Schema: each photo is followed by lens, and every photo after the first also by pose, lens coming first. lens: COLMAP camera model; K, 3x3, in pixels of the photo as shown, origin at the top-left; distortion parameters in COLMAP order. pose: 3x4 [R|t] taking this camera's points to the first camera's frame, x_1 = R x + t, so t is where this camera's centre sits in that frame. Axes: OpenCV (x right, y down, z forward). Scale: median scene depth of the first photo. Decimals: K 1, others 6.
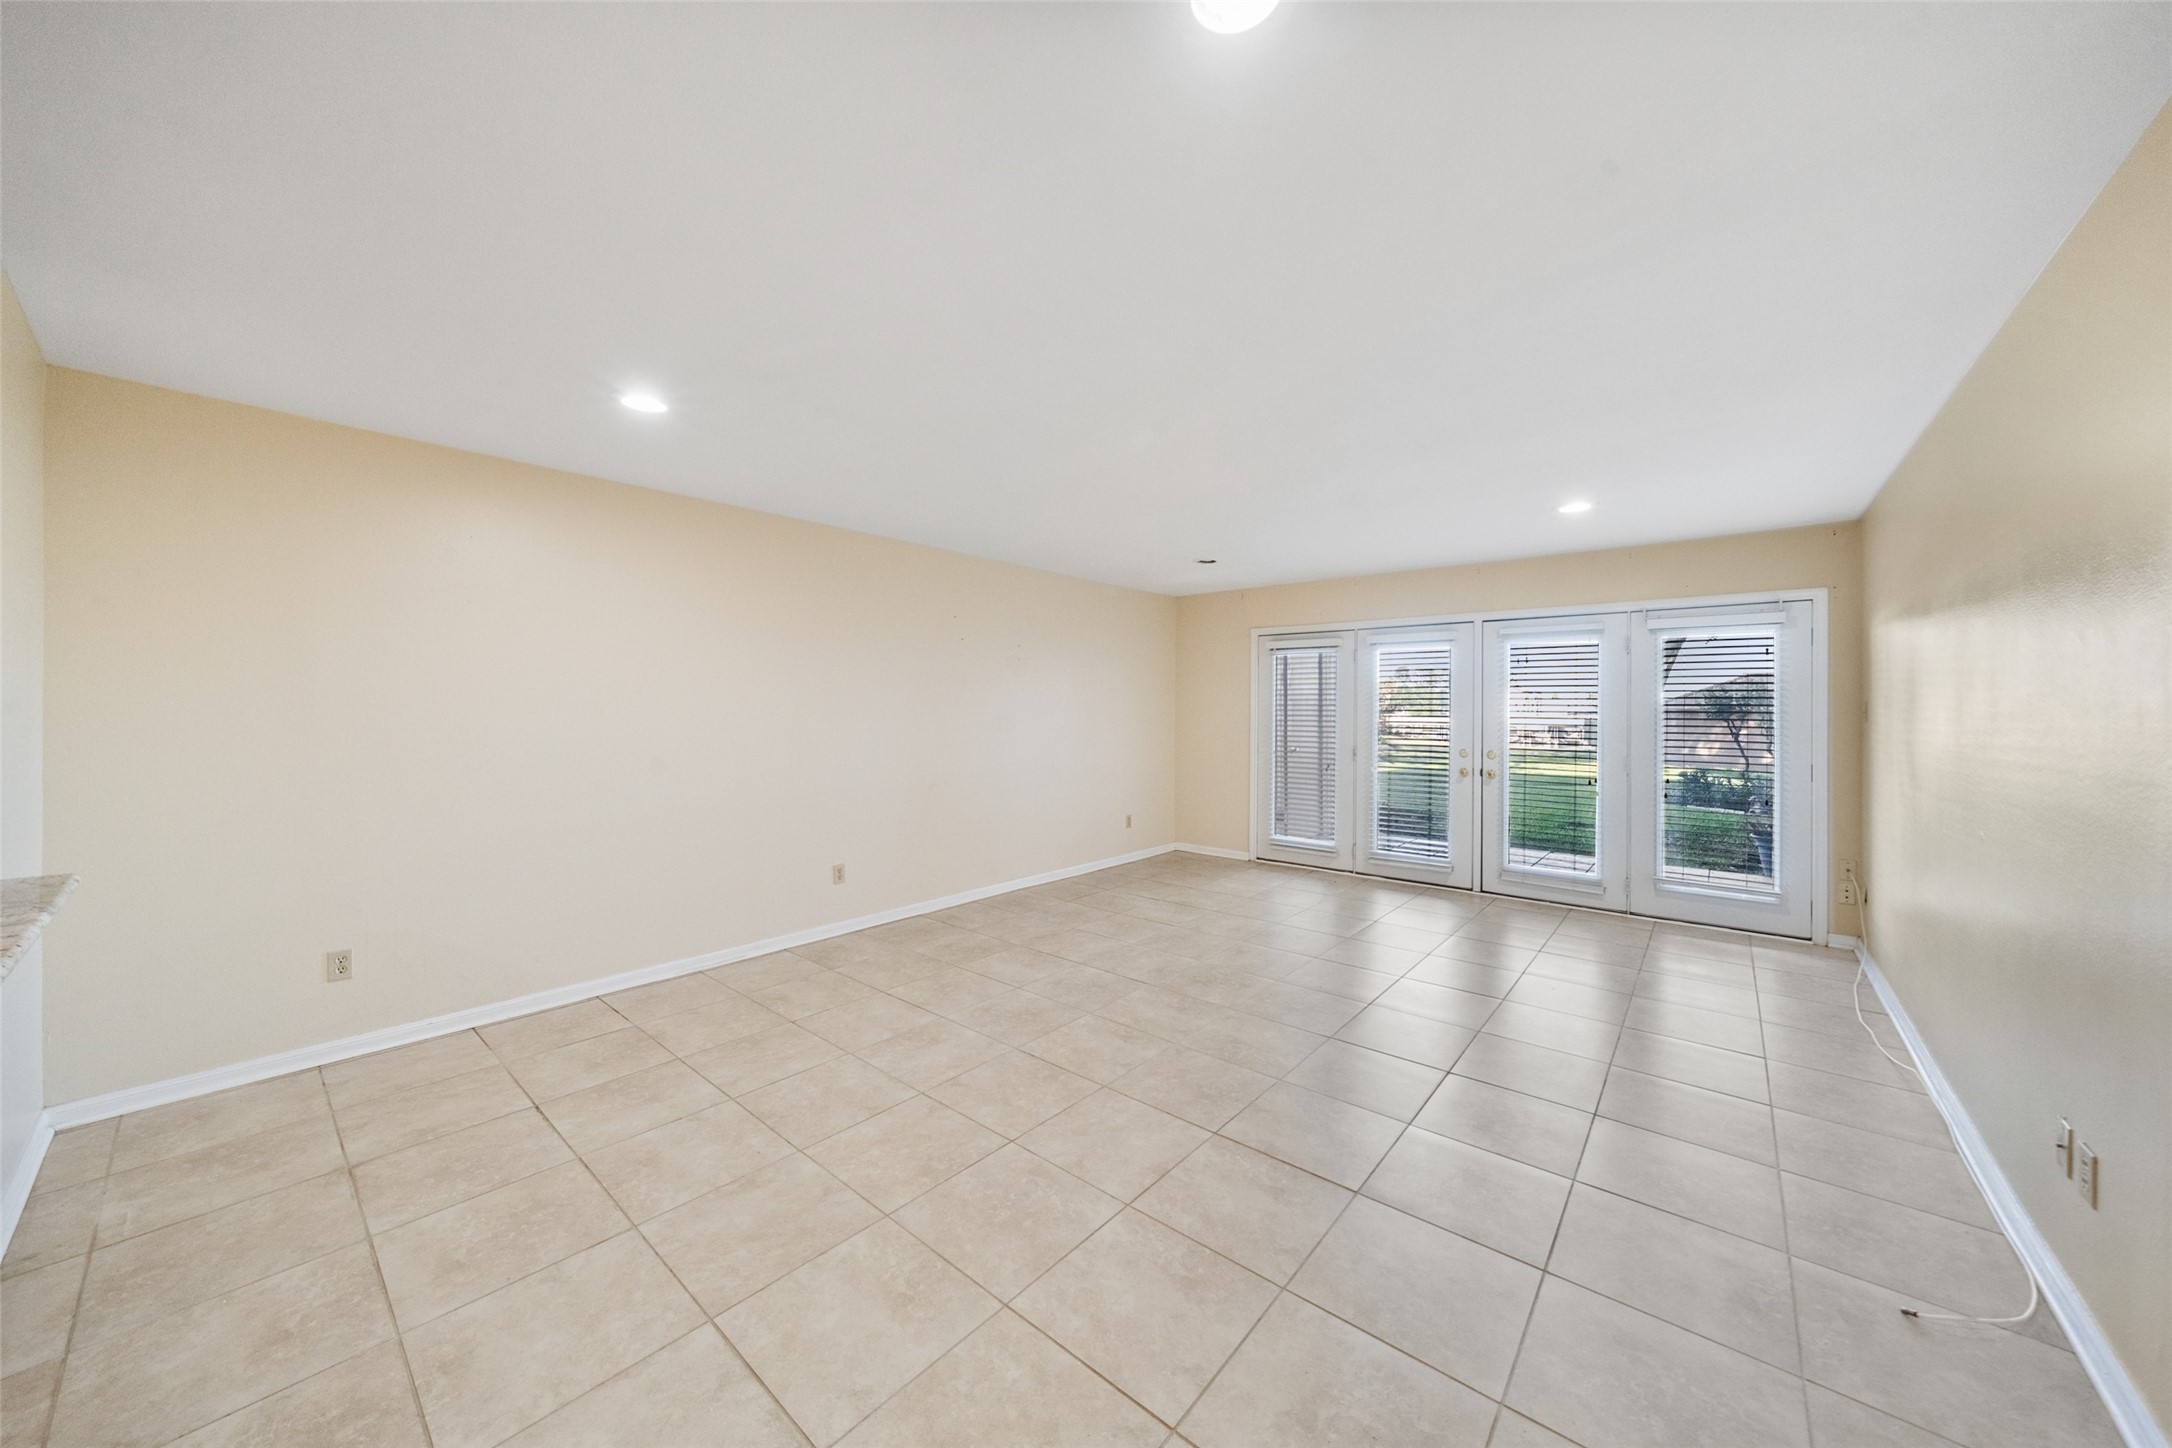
lens RADIAL K [[745.0, 0, 1086.3], [0, 745.0, 701.8], [0, 0, 1]] dist [-0.005832, 0.000224]
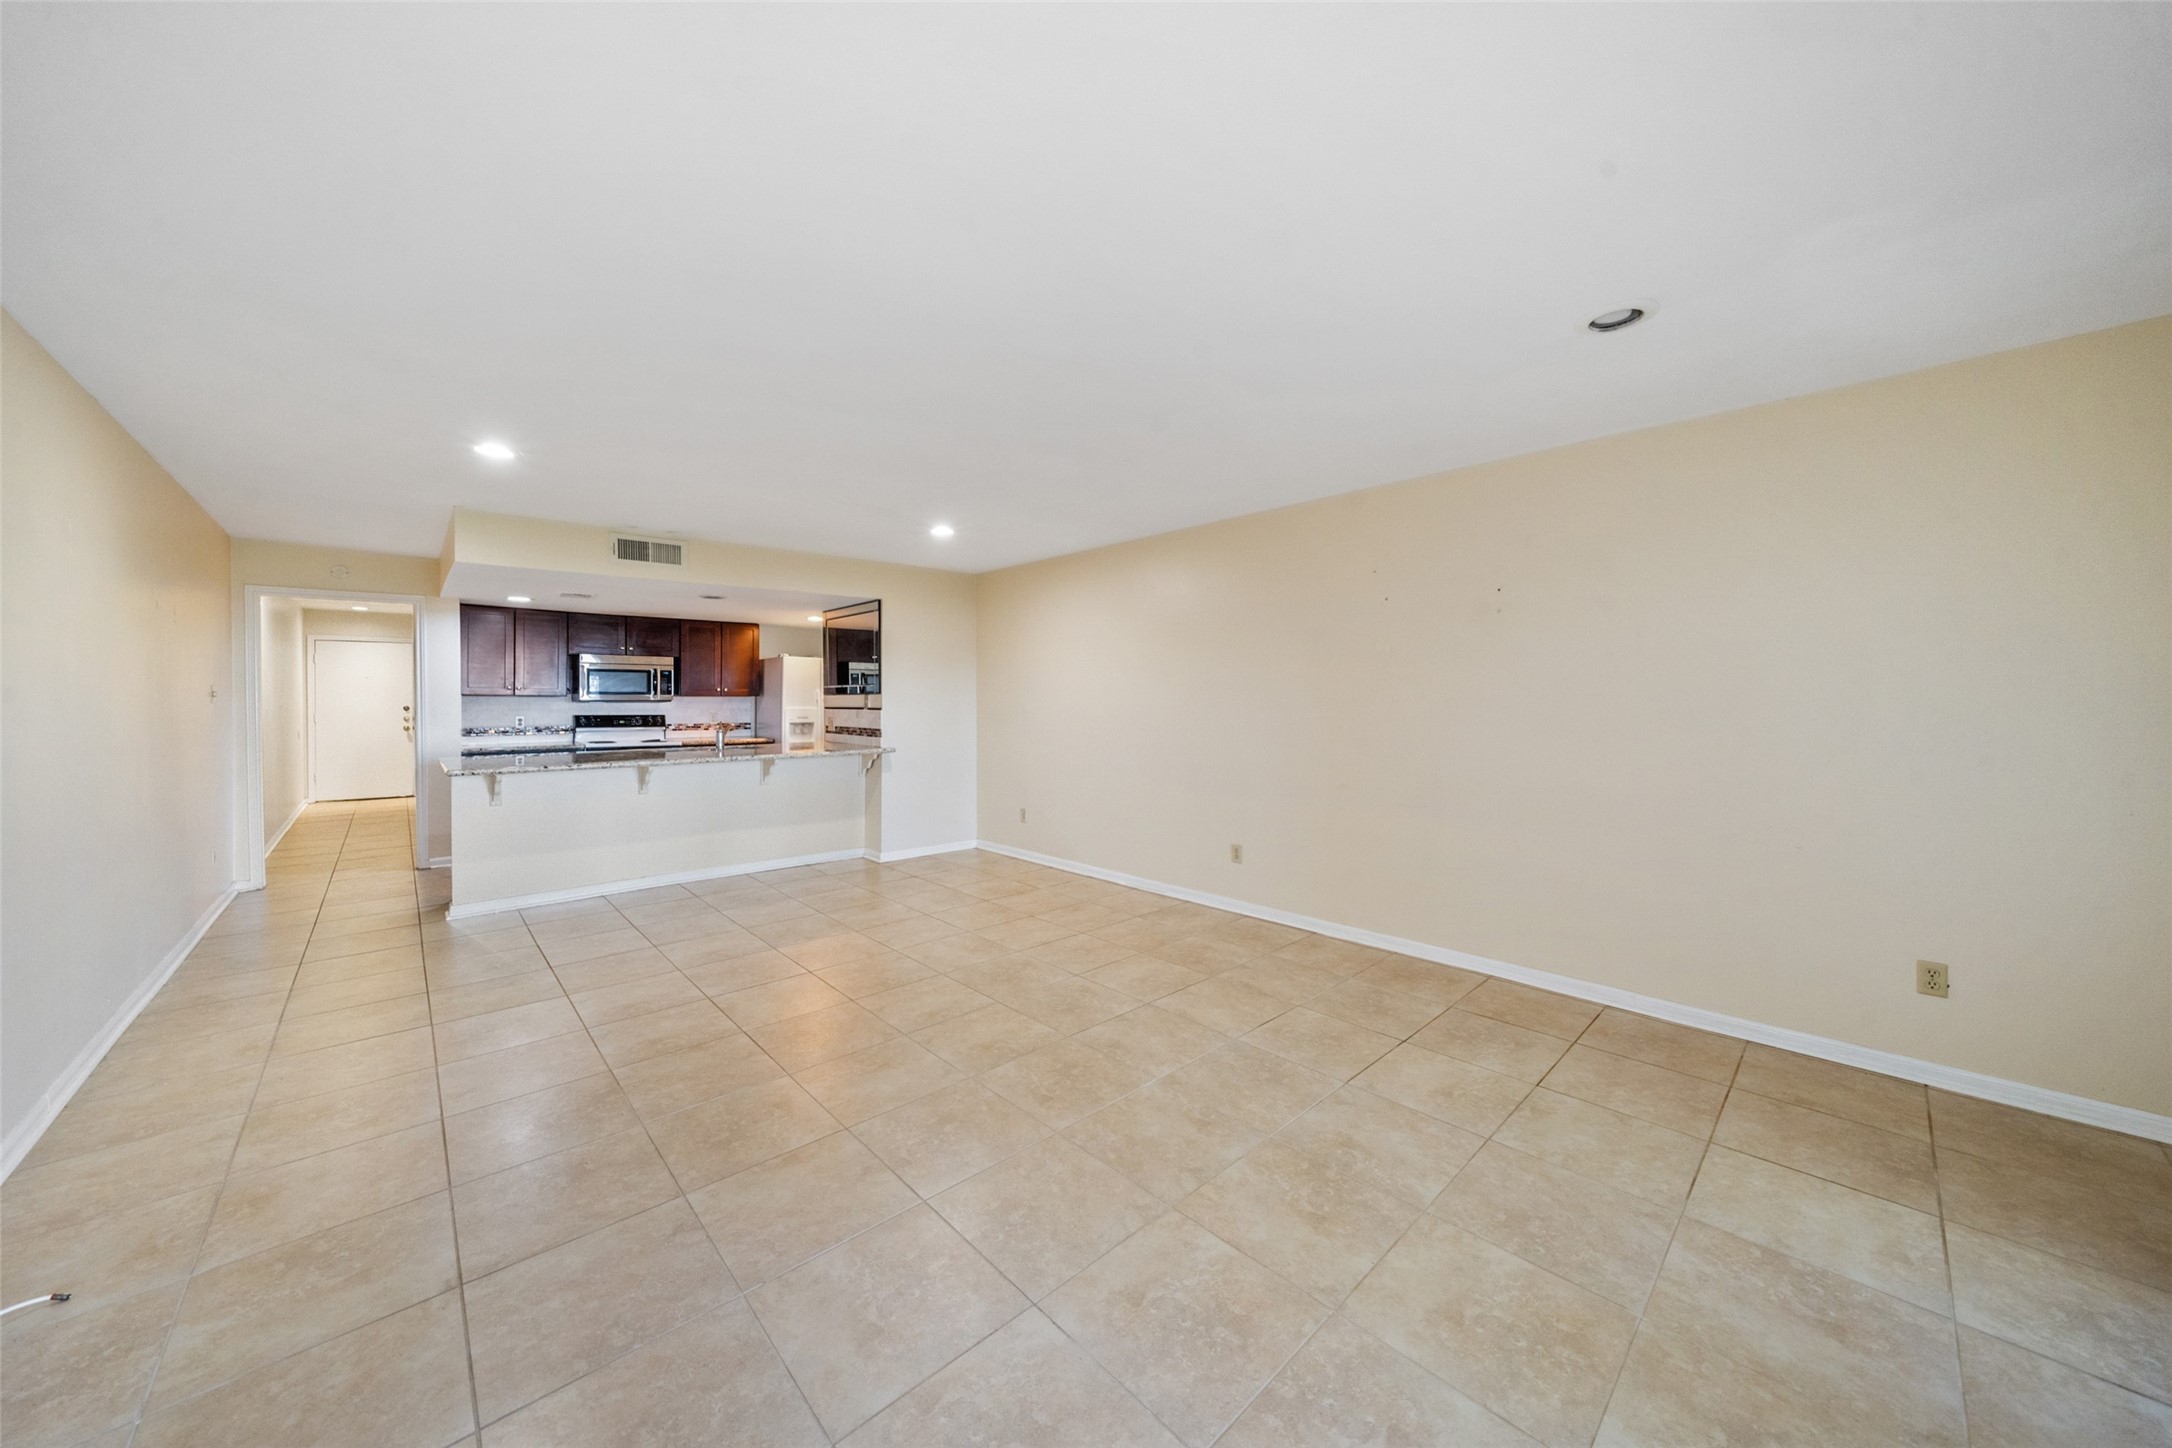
lens RADIAL K [[745.0, 0, 1086.3], [0, 745.0, 701.8], [0, 0, 1]] dist [-0.005832, 0.000224]
pose [[-0.116020, 0.000953, -0.993246, 0.776892], [0.013511, 0.999909, -0.000619, 0.021065], [0.993155, -0.013492, -0.116022, 0.995939]]
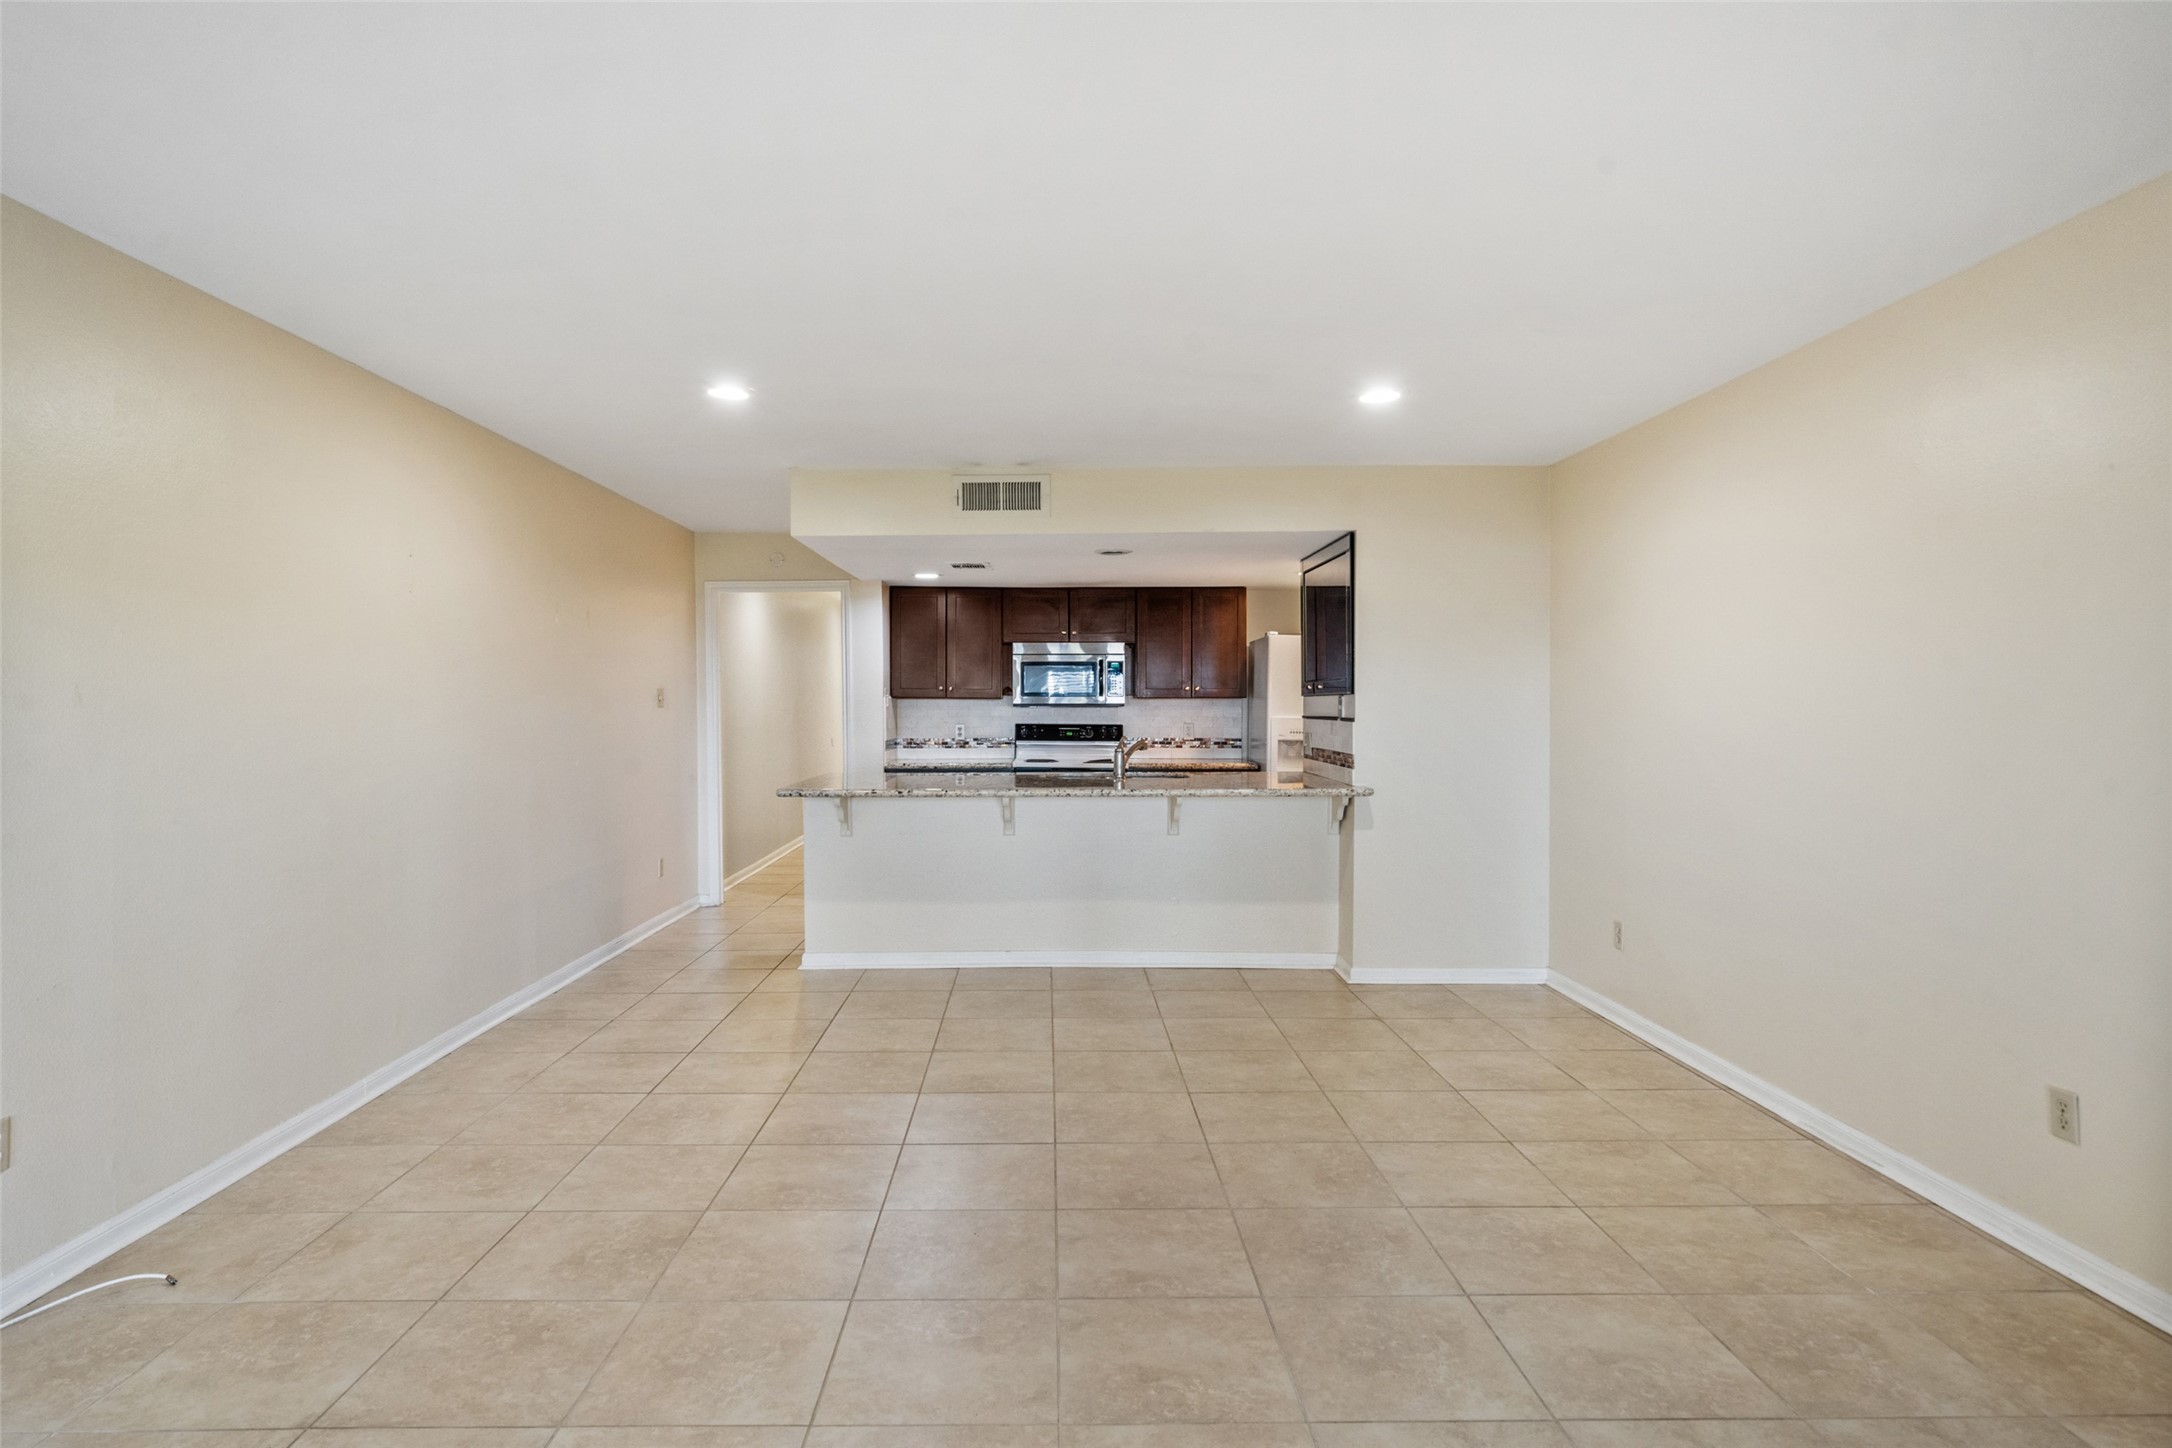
lens RADIAL K [[1174.3, 0, 1056.5], [0, 1174.3, 708.4], [0, 0, 1]] dist [0.003432, -0.000398]
pose [[-0.755625, 0.000418, -0.655005, 0.505489], [0.006554, 0.999955, -0.006923, 0.022638], [0.654972, -0.009525, -0.755593, 1.219456]]
